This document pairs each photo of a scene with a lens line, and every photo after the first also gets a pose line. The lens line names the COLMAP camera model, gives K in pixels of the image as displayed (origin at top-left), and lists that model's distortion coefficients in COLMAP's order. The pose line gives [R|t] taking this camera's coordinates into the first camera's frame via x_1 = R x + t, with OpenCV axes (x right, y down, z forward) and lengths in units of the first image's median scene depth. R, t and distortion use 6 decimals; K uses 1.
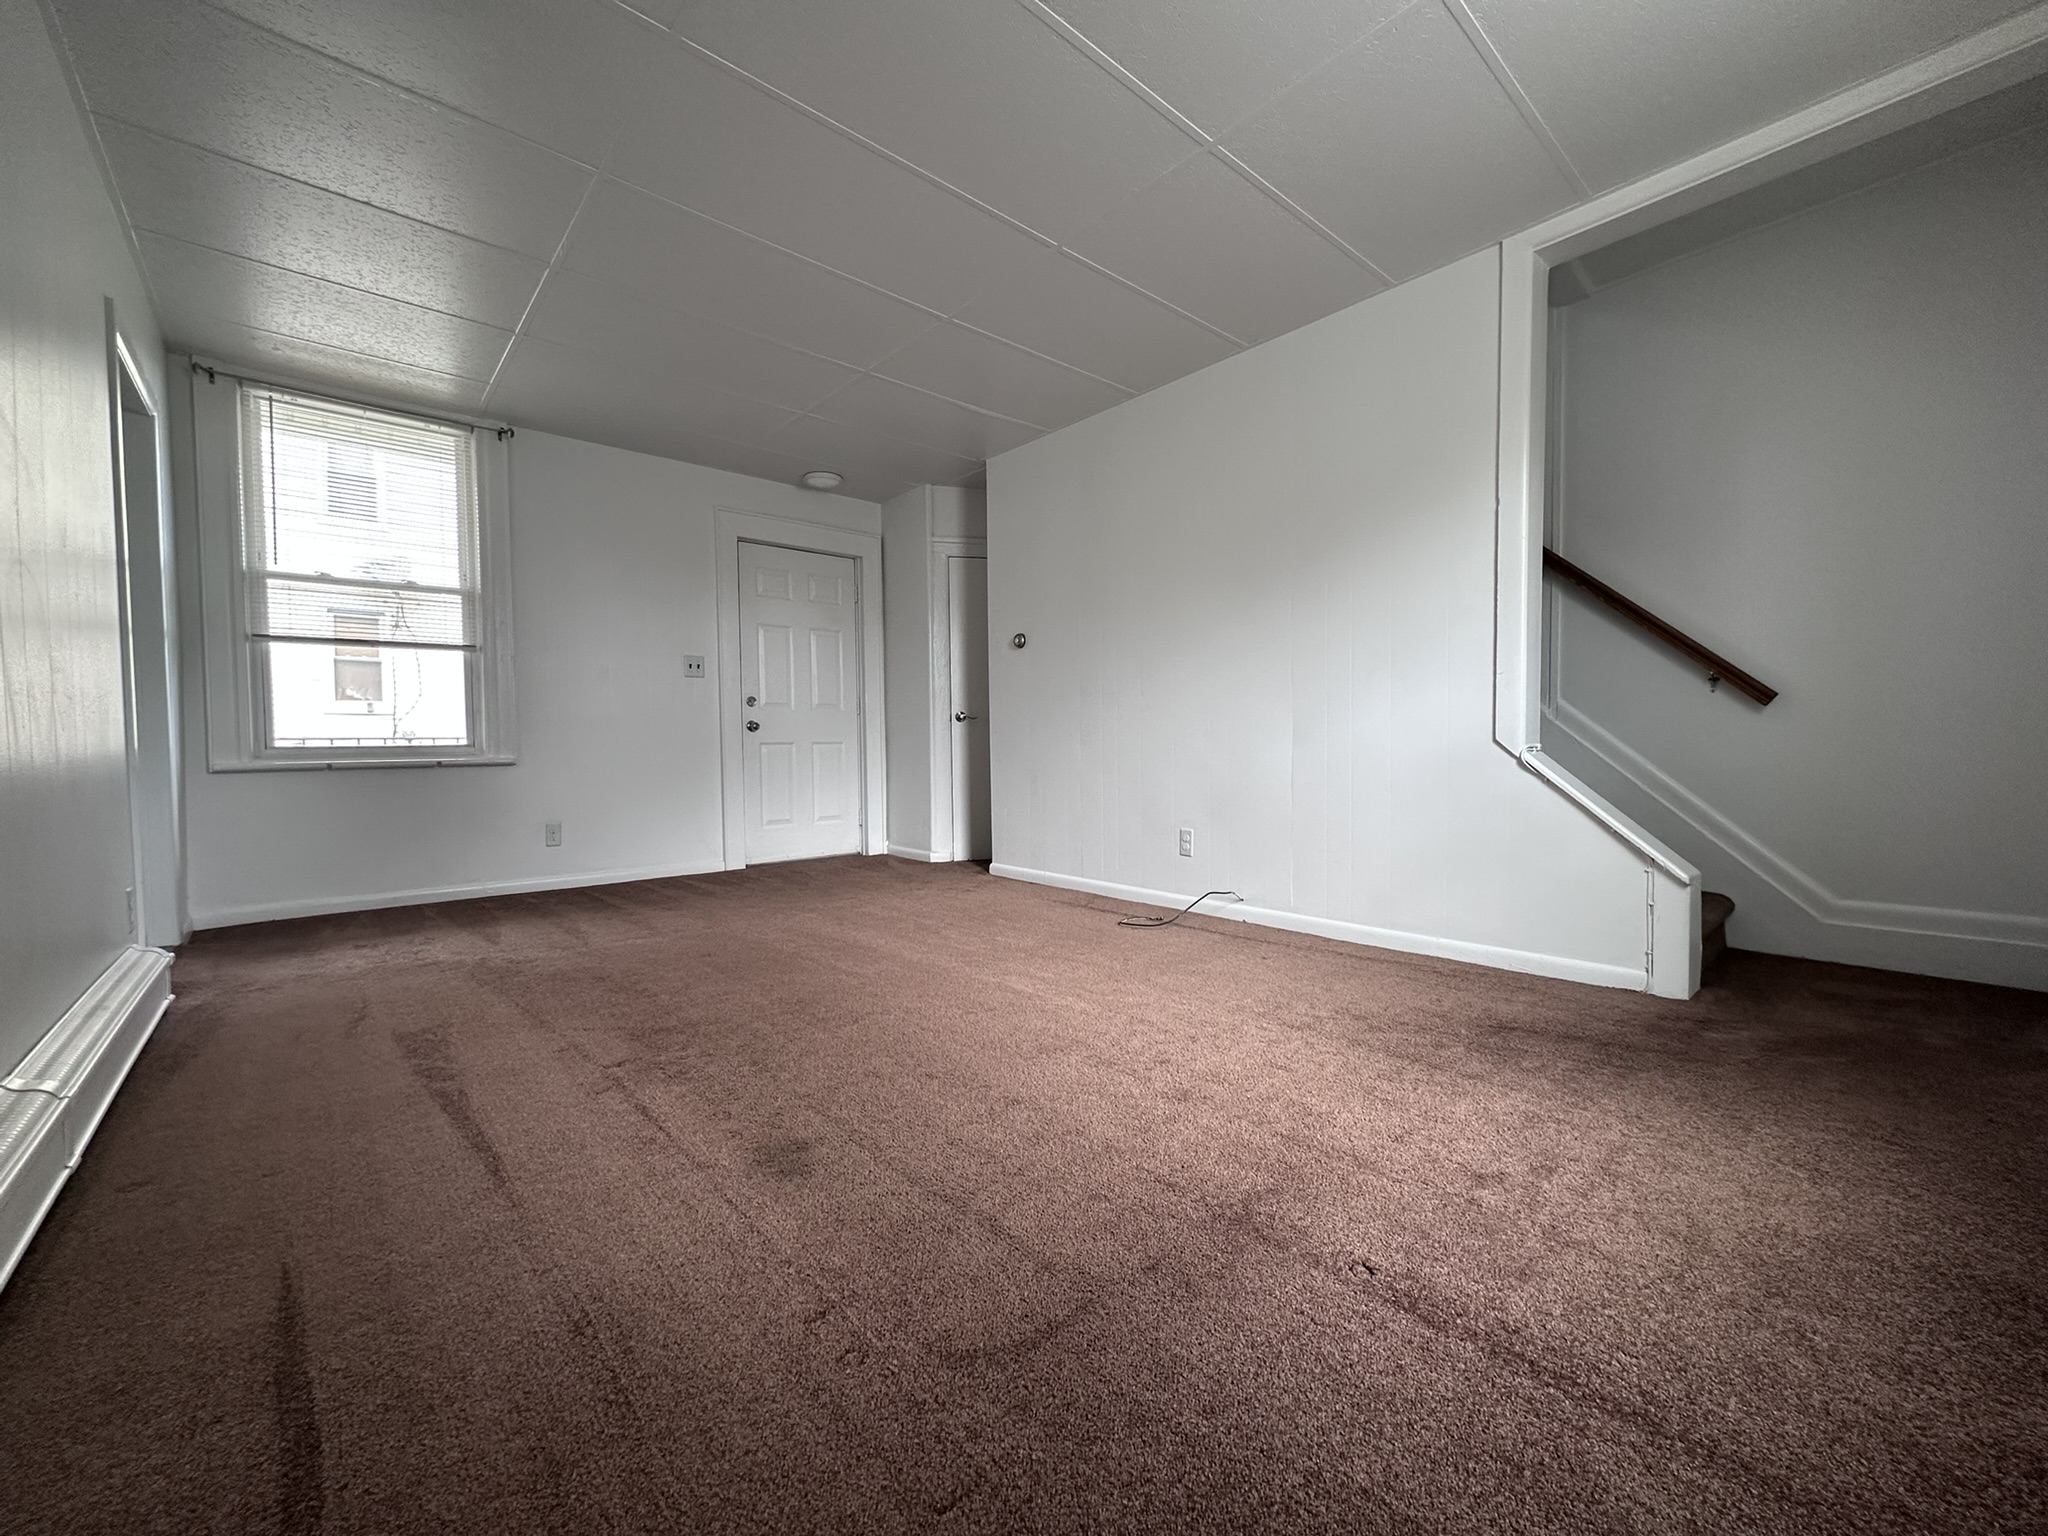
lens RADIAL K [[819.8, 0, 1023.1], [0, 819.8, 773.8], [0, 0, 1]] dist [-0.003995, 0.001503]
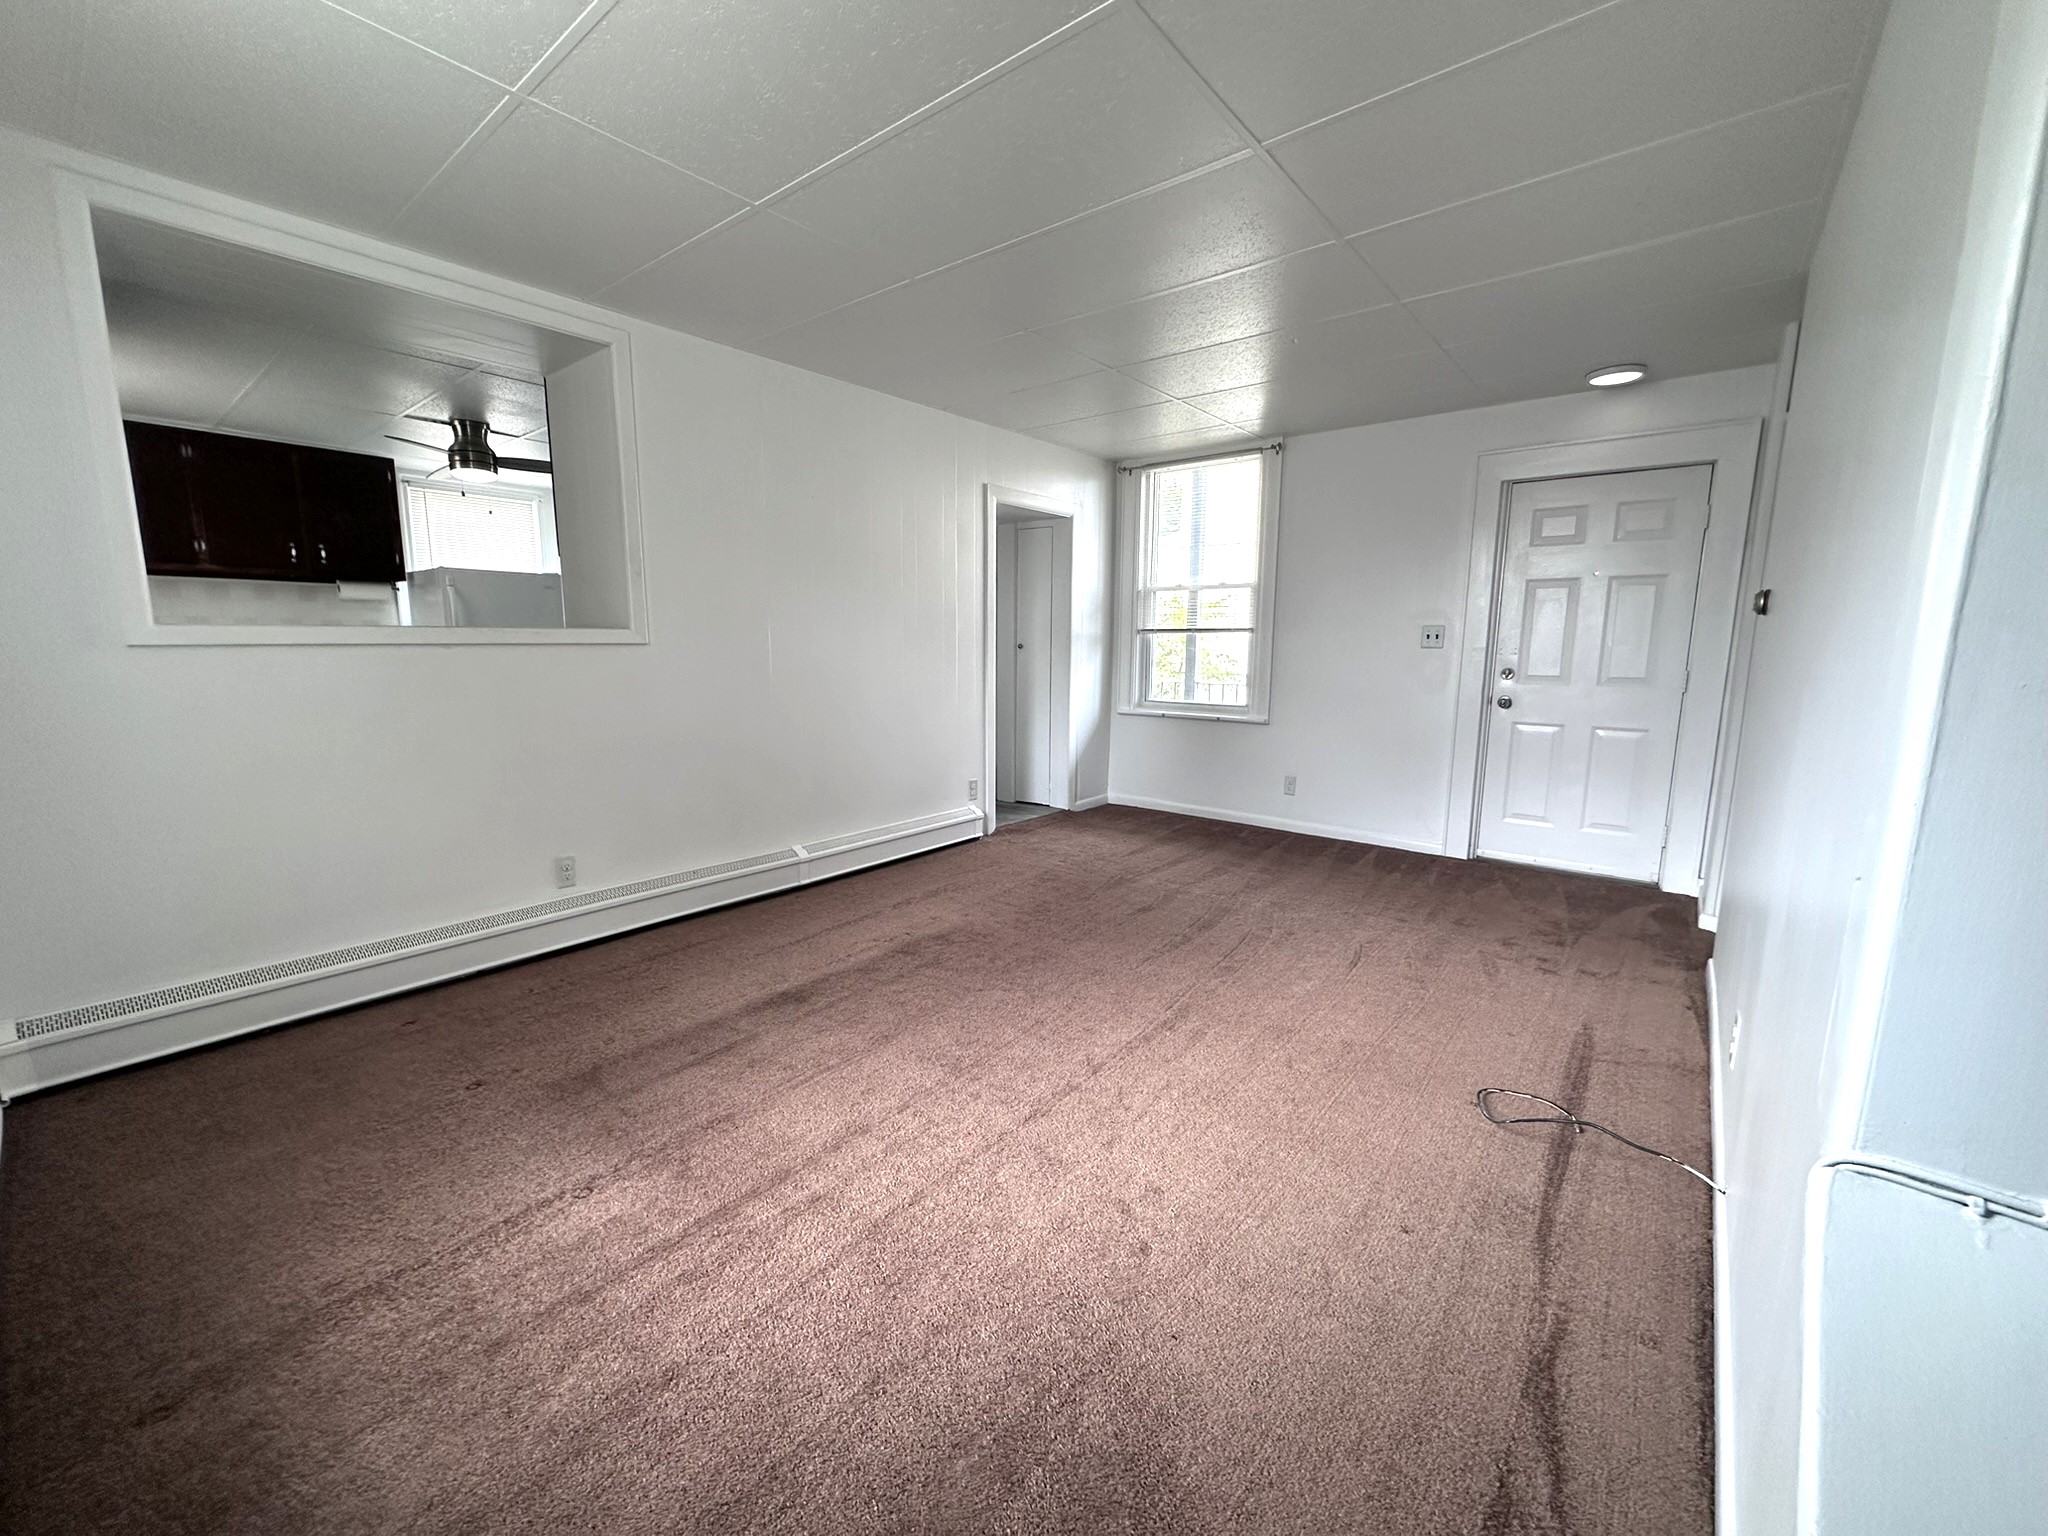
lens RADIAL K [[819.8, 0, 1022.1], [0, 819.8, 775.3], [0, 0, 1]] dist [-0.003995, 0.001503]
pose [[0.164602, 0.173407, -0.970998, 0.549121], [-0.044549, 0.984727, 0.168307, -0.131321], [0.985353, 0.015554, 0.169814, 0.439547]]
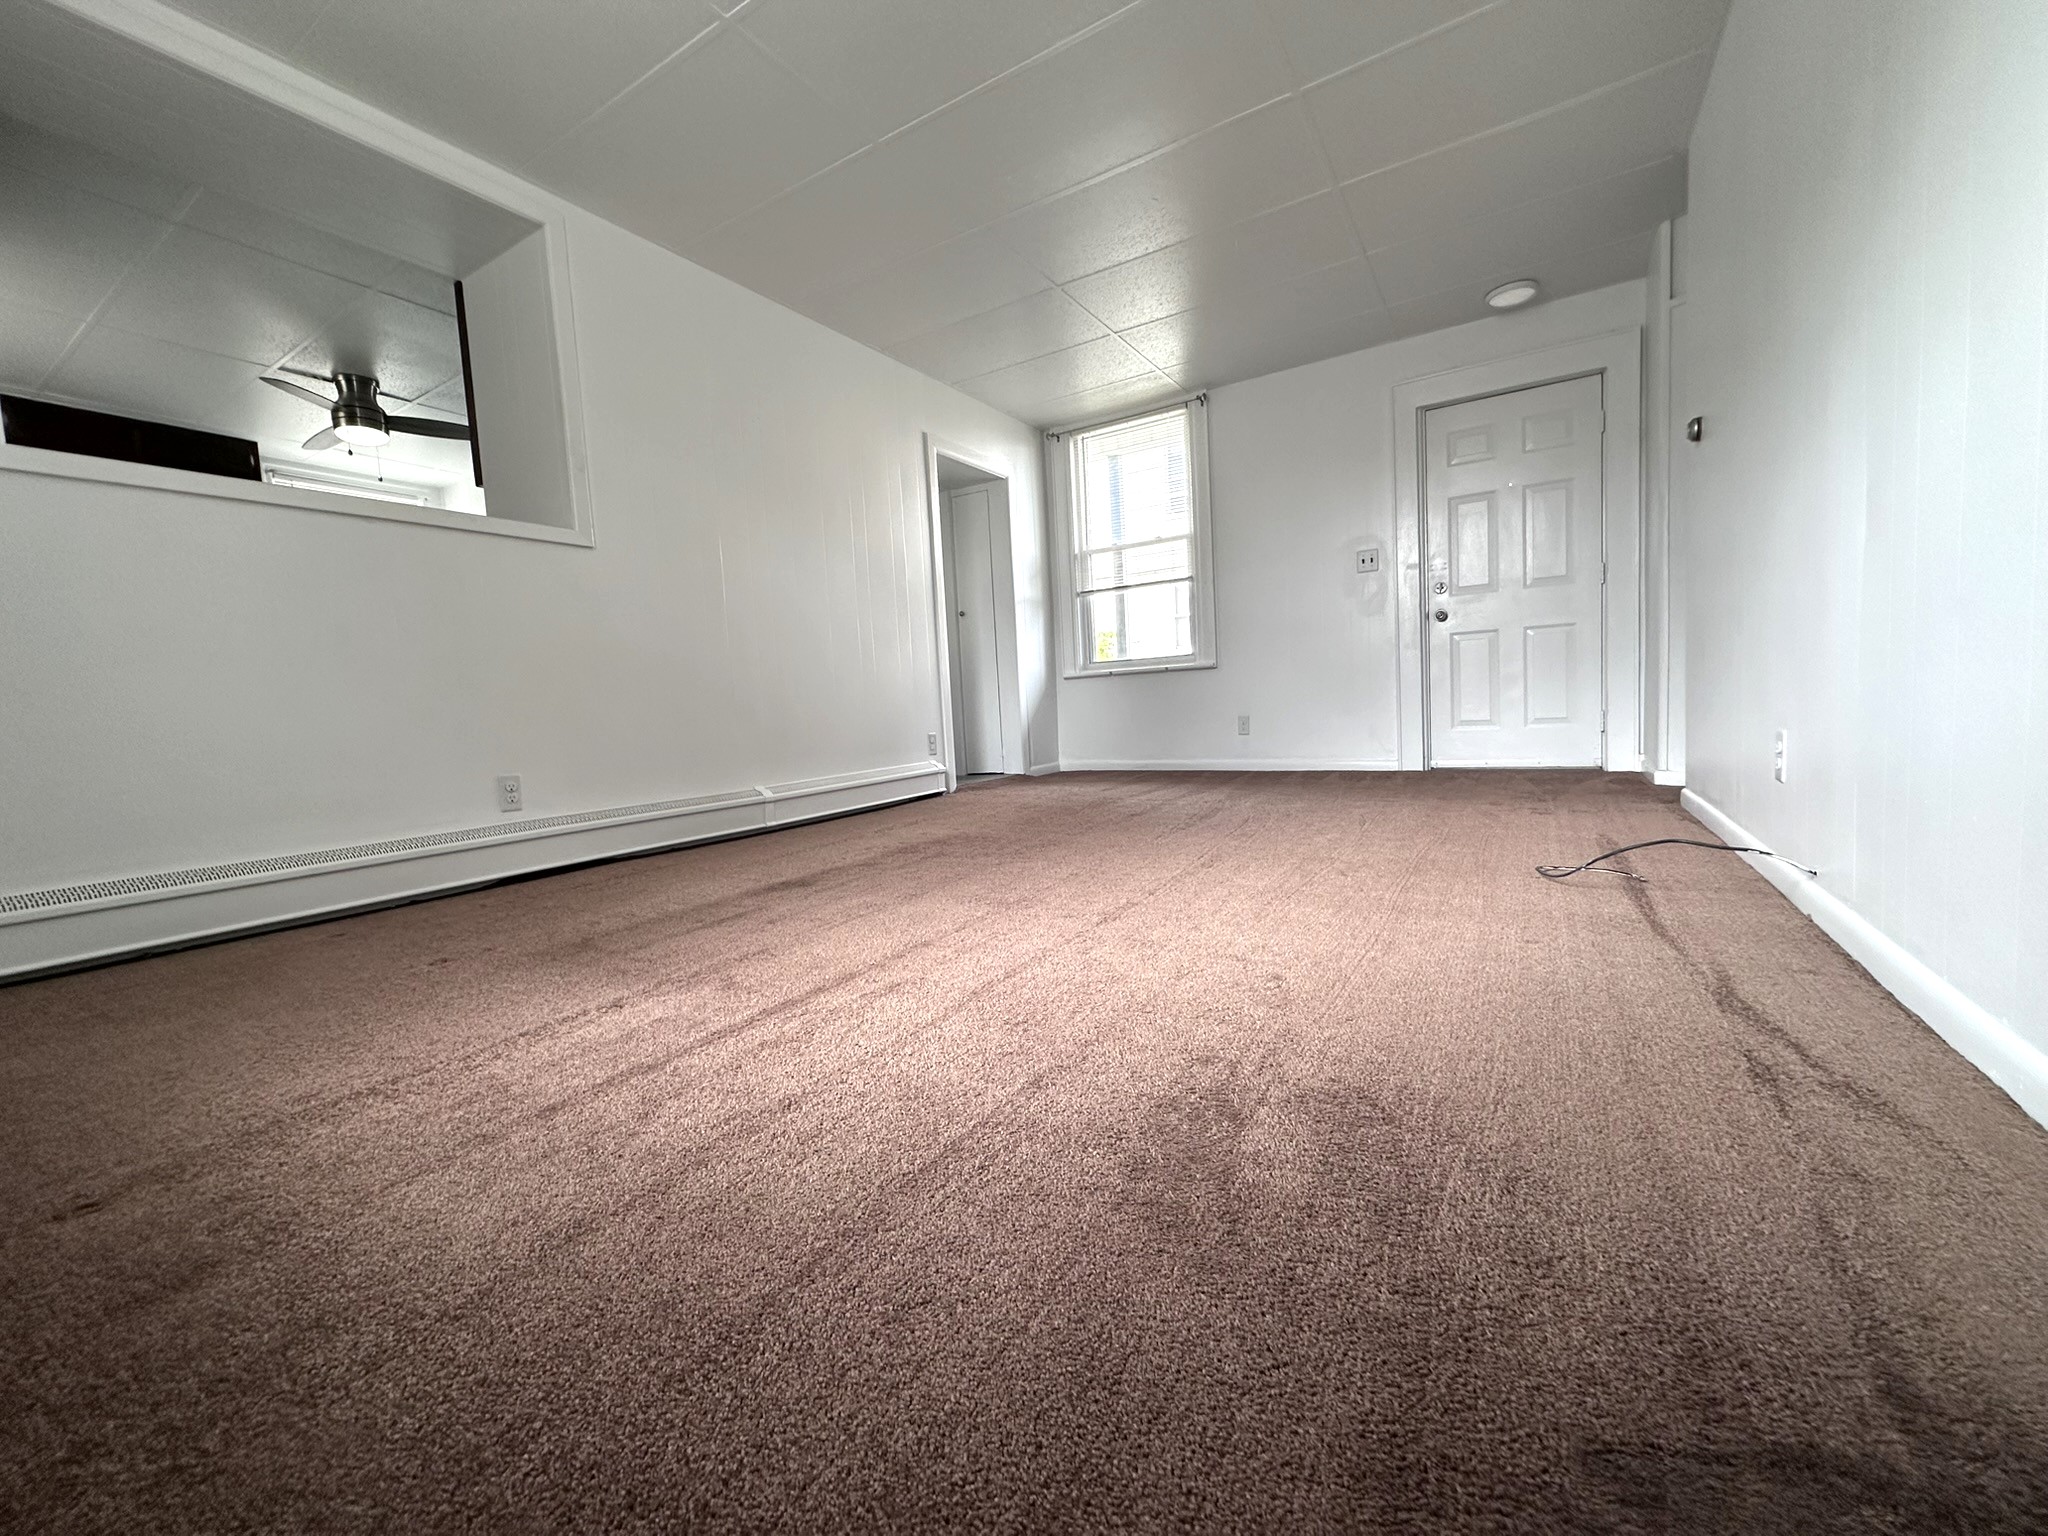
lens RADIAL K [[819.8, 0, 1023.6], [0, 819.8, 774.6], [0, 0, 1]] dist [-0.003995, 0.001503]
pose [[0.291384, 0.078092, -0.953413, 0.516867], [0.016199, 0.996117, 0.086541, 0.039617], [0.956469, -0.040661, 0.288987, 0.360556]]
